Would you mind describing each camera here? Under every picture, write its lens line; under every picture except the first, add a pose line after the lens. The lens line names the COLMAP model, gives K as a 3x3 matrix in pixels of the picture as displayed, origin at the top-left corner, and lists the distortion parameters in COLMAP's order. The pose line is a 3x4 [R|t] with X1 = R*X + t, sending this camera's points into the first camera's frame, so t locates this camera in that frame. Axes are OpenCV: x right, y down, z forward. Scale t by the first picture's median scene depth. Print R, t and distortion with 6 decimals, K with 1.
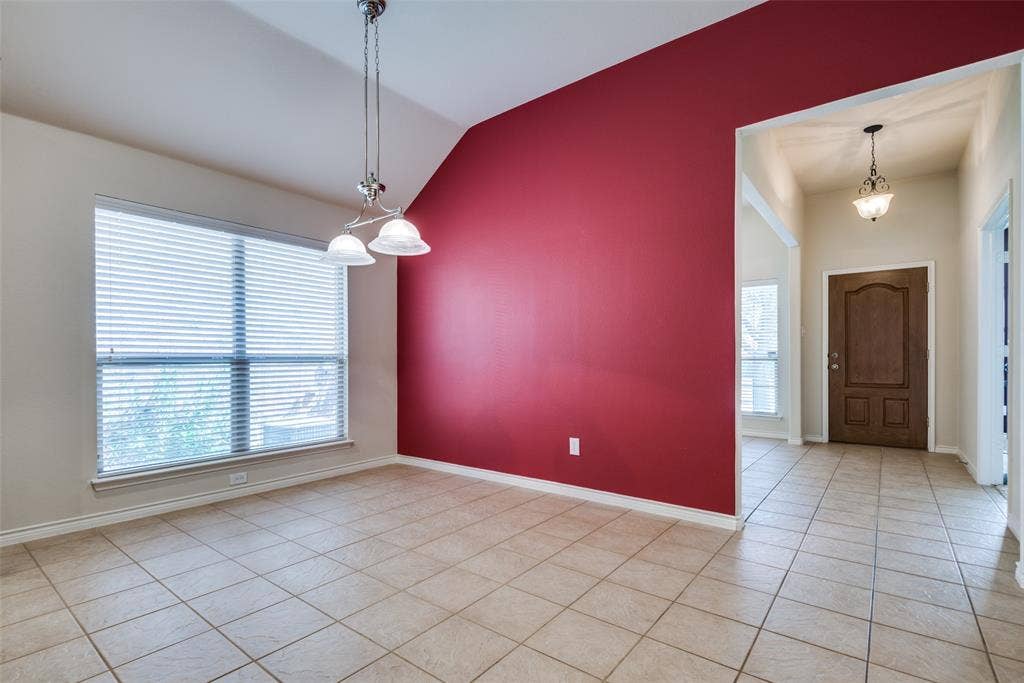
lens RADIAL K [[466.5, 0, 509.8], [0, 466.5, 361.0], [0, 0, 1]] dist [-0.003106, -0.000840]
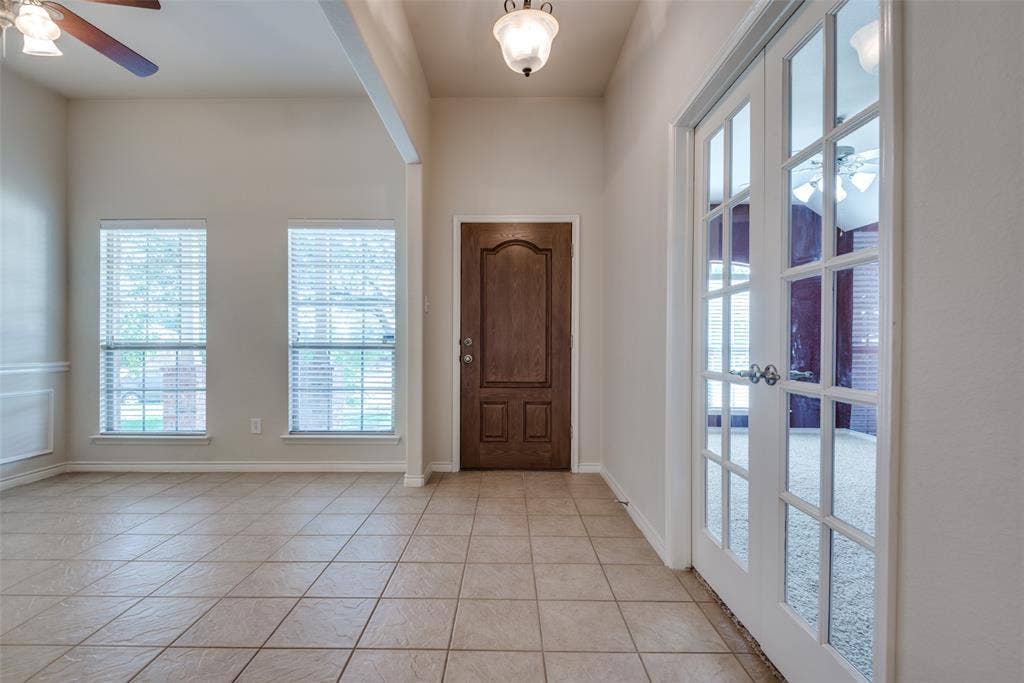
lens RADIAL K [[476.9, 0, 512.0], [0, 476.9, 341.5], [0, 0, 1]] dist [-0.001345, -0.000903]
pose [[0.772990, 0.011686, 0.634311, 0.318111], [-0.002989, 0.999886, -0.014780, -0.002355], [-0.634411, 0.009529, 0.772937, 0.438392]]
